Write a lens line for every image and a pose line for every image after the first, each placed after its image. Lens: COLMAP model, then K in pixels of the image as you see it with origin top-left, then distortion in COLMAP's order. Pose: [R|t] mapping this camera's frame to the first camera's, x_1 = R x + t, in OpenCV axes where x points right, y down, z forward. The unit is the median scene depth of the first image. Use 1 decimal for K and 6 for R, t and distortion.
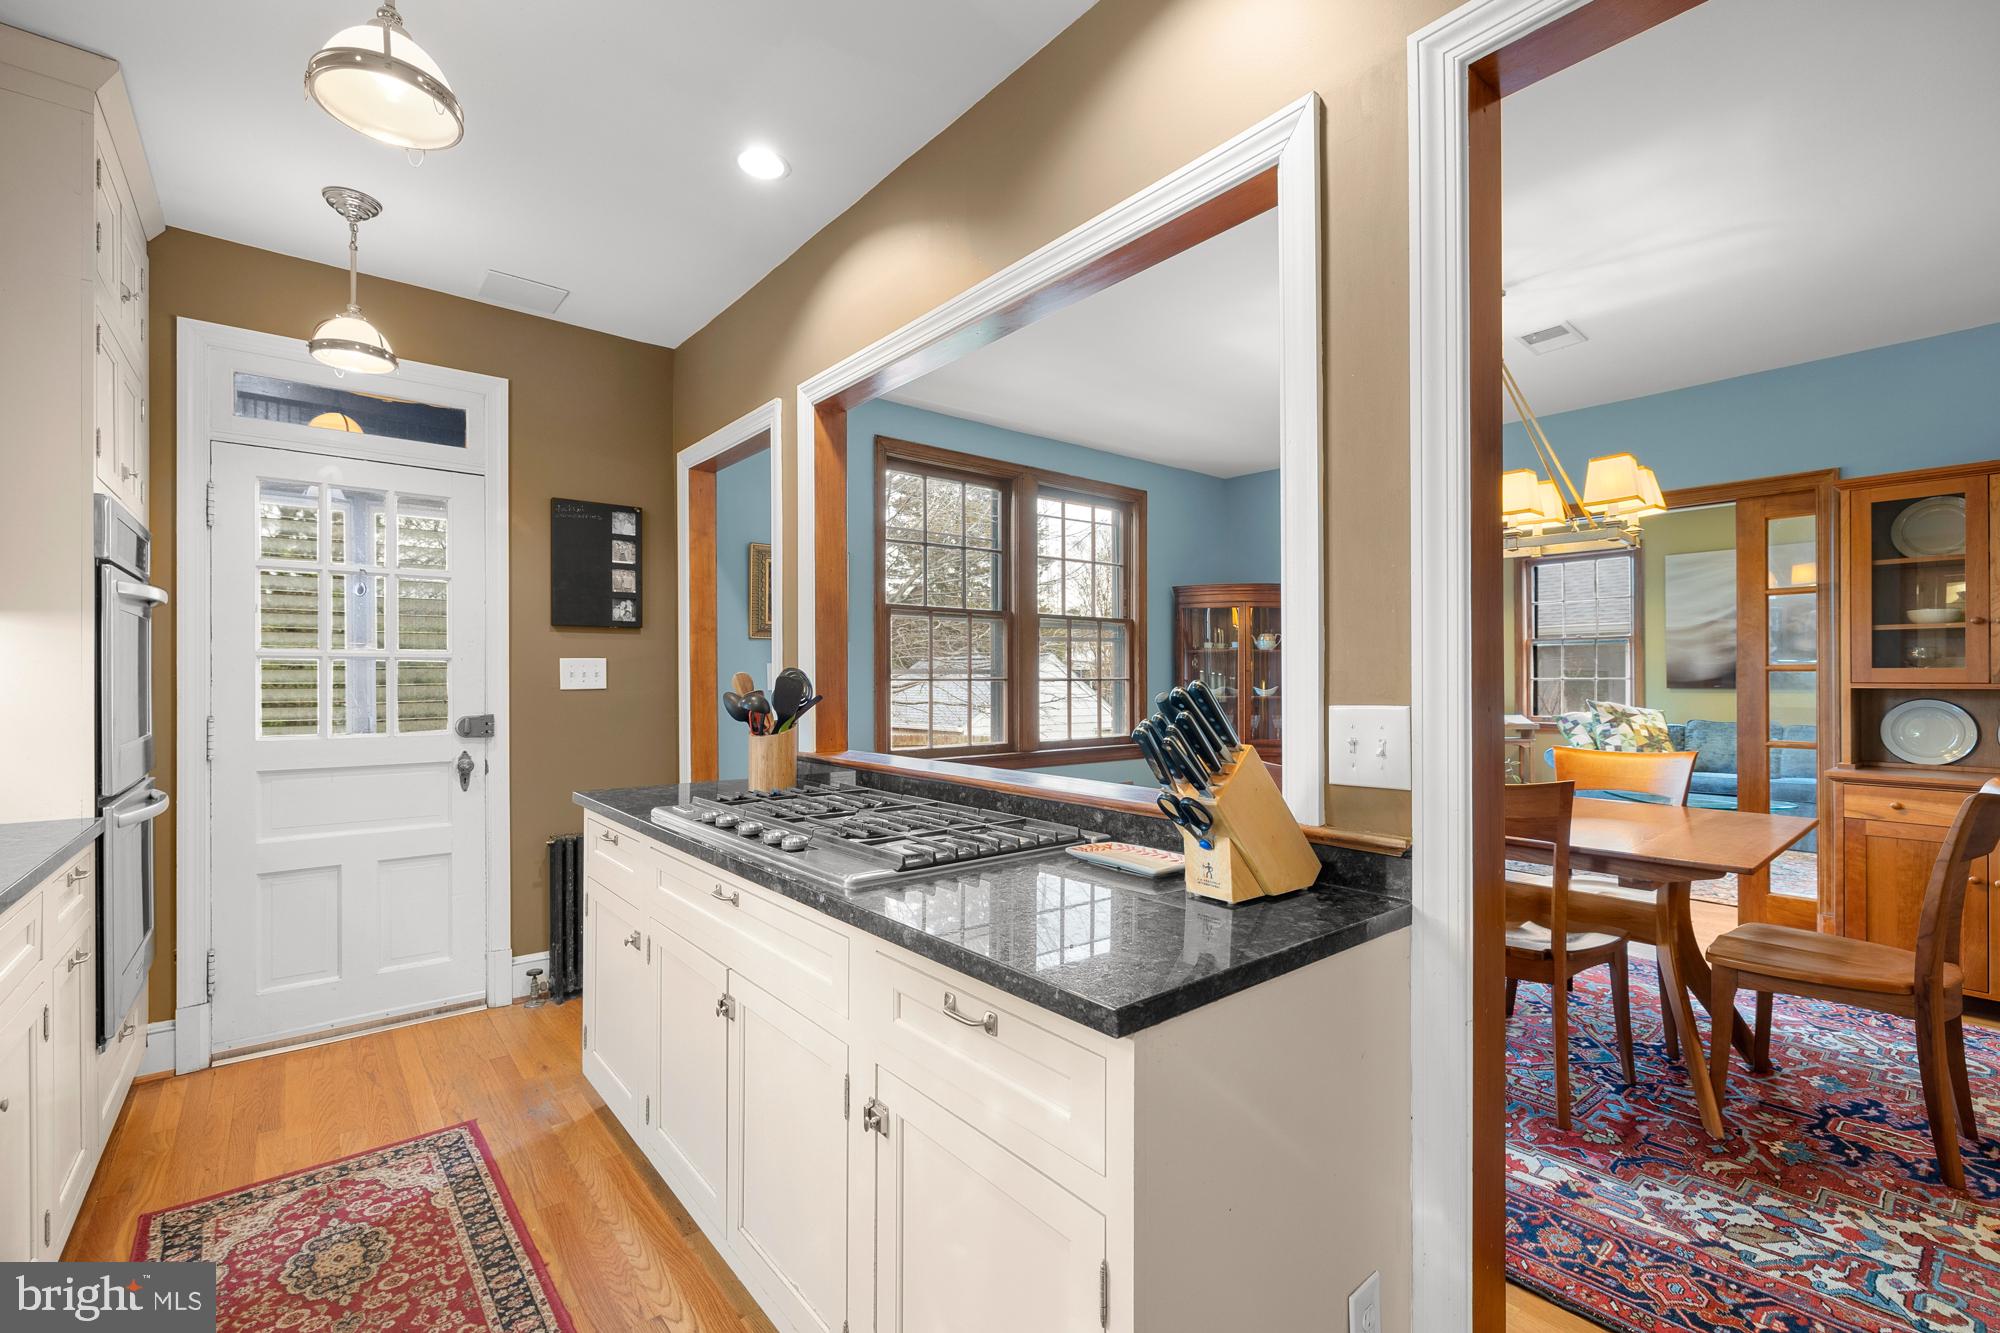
lens RADIAL K [[840.5, 0, 991.3], [0, 840.5, 675.3], [0, 0, 1]] dist [-0.004845, -0.000087]
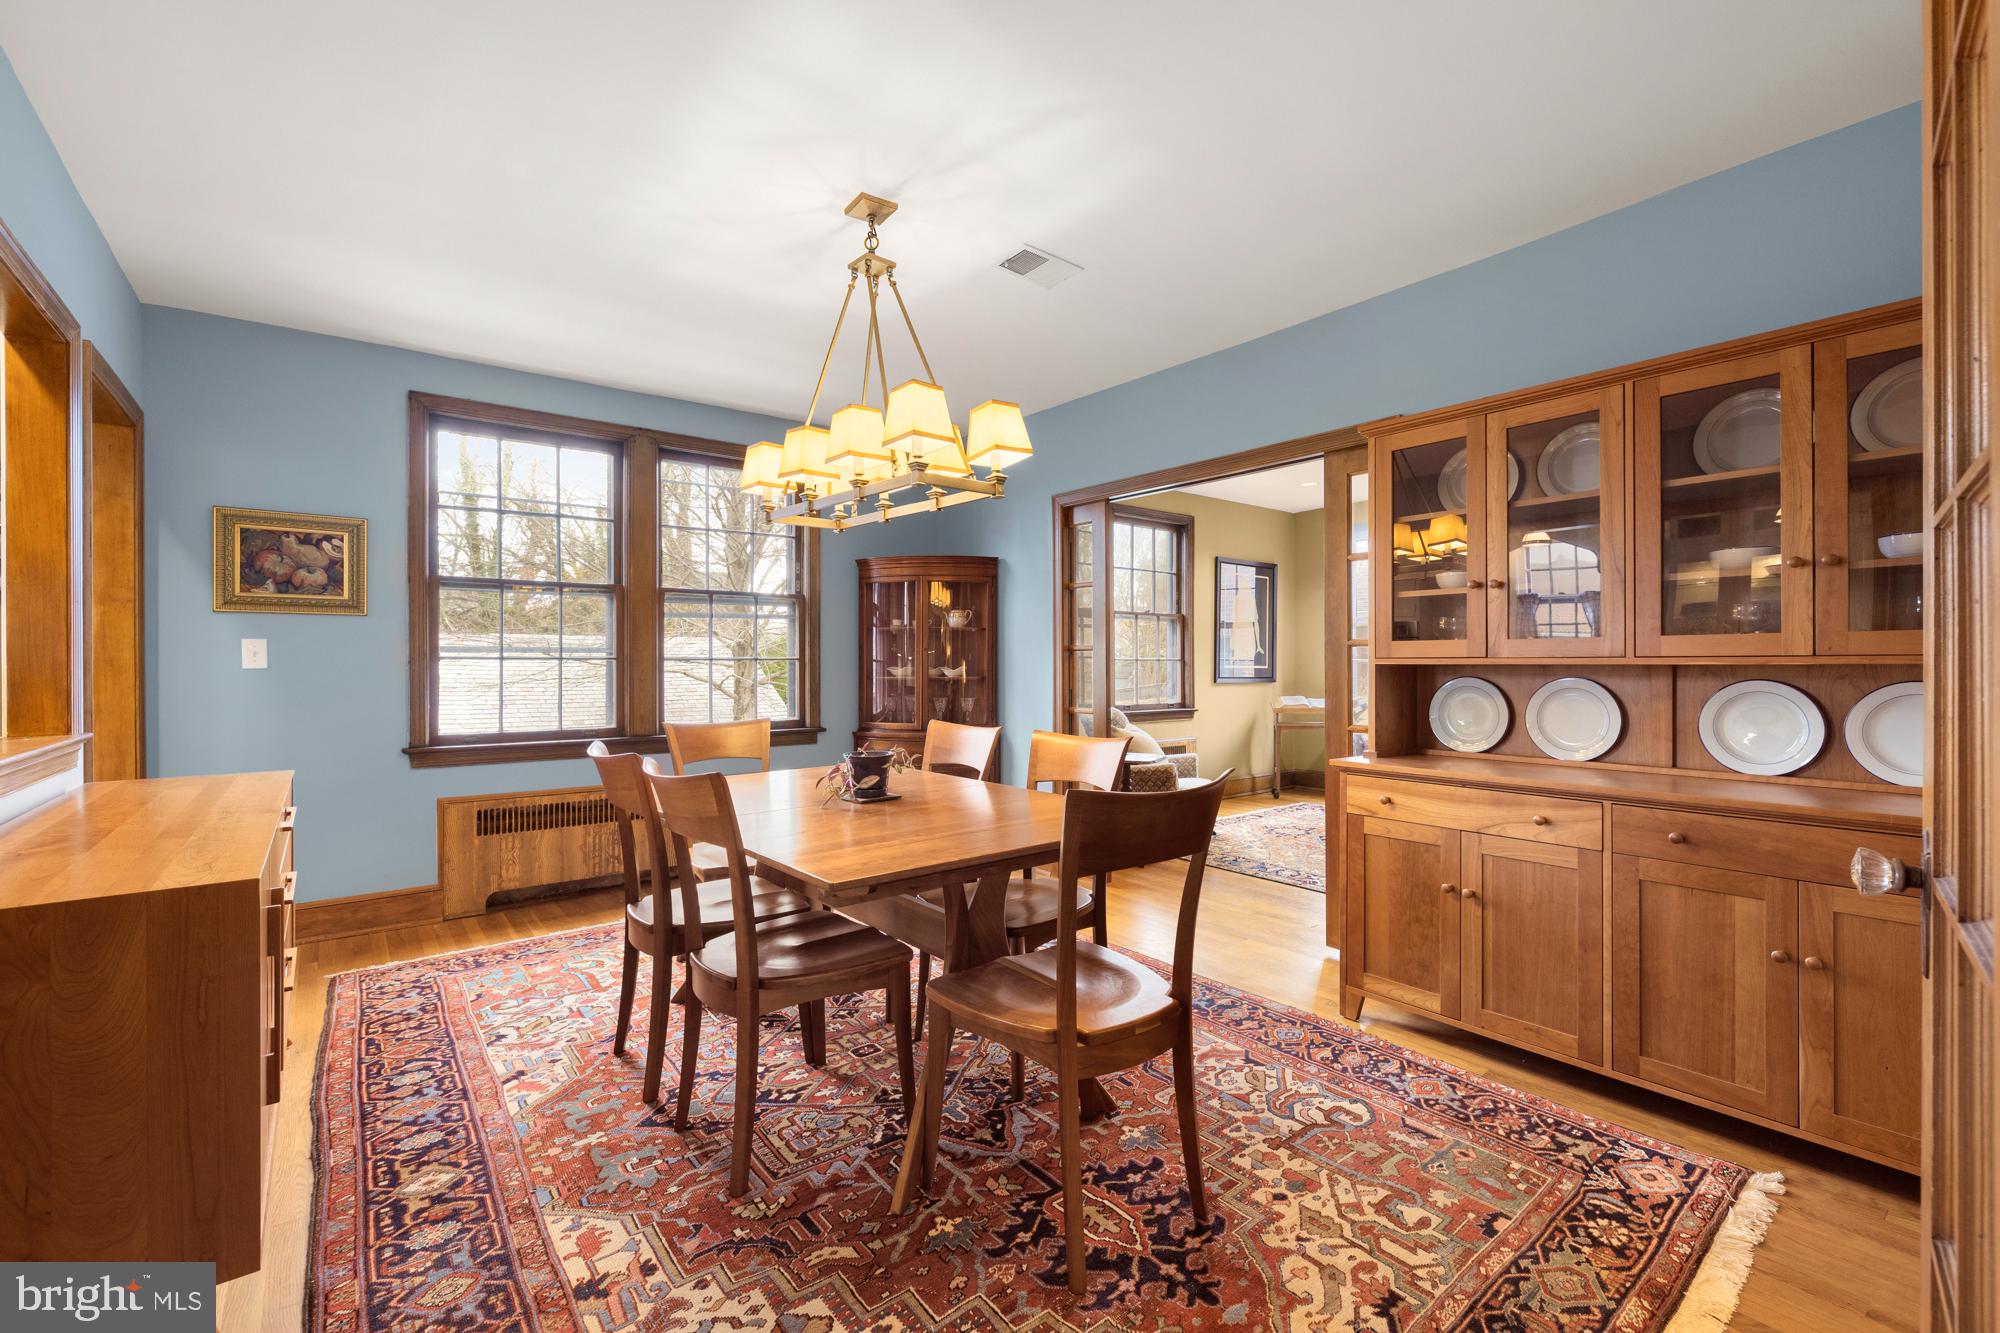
lens RADIAL K [[840.5, 0, 1005.7], [0, 840.5, 656.3], [0, 0, 1]] dist [-0.004845, -0.000087]
pose [[0.999956, -0.001167, -0.009328, 0.691189], [0.001124, 0.999989, -0.004584, 0.011605], [0.009333, 0.004573, 0.999946, 0.128321]]
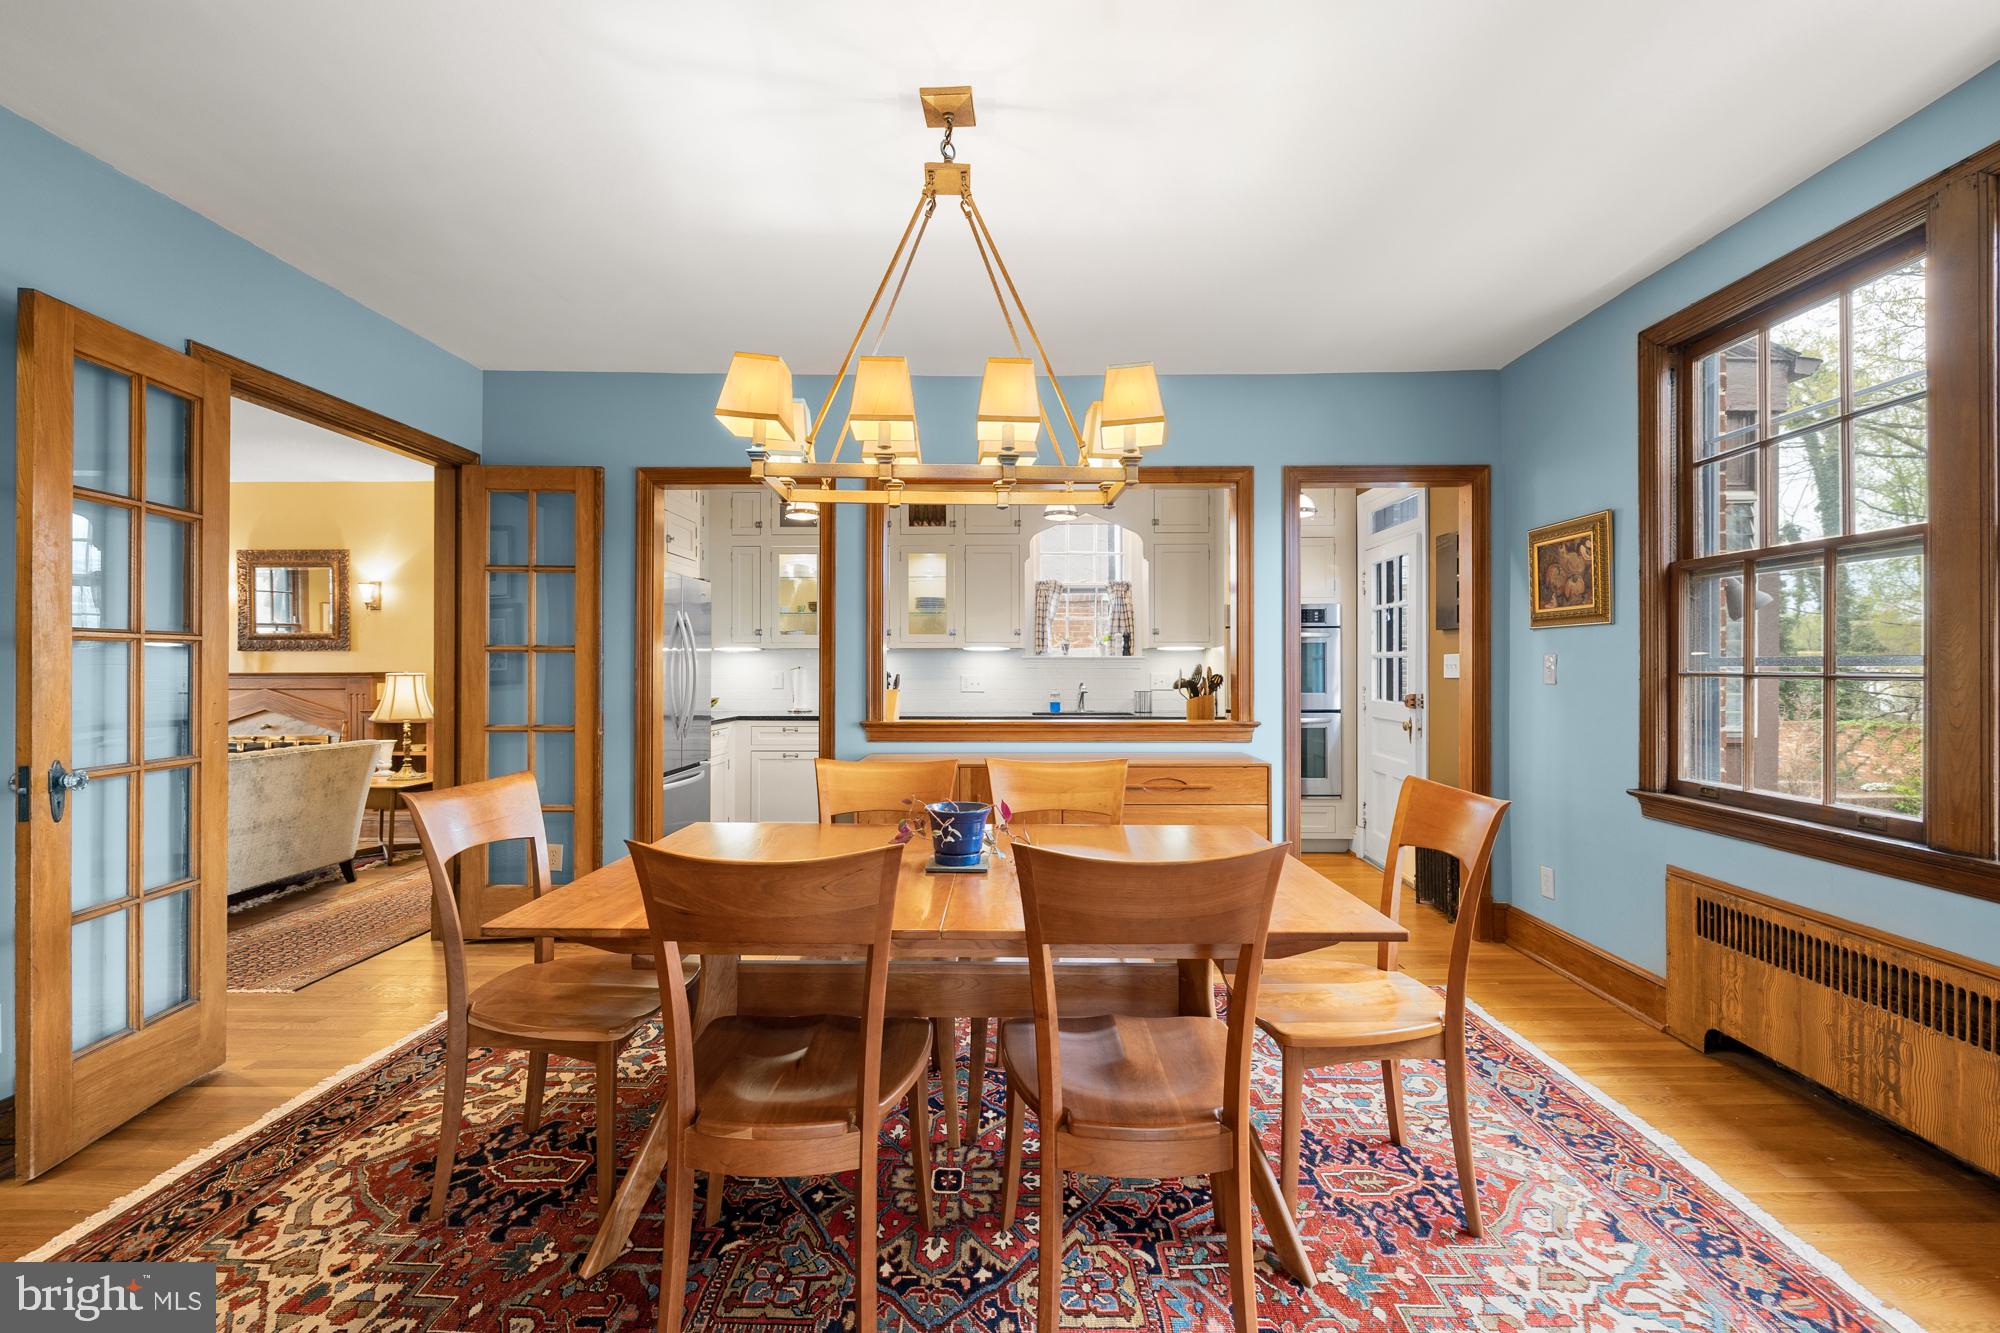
lens RADIAL K [[840.5, 0, 991.3], [0, 840.5, 664.3], [0, 0, 1]] dist [-0.004845, -0.000087]
pose [[-0.646686, -0.000498, -0.762756, 1.015296], [0.001114, 0.999998, -0.001597, -0.003366], [0.762756, -0.001882, -0.646684, 1.380731]]
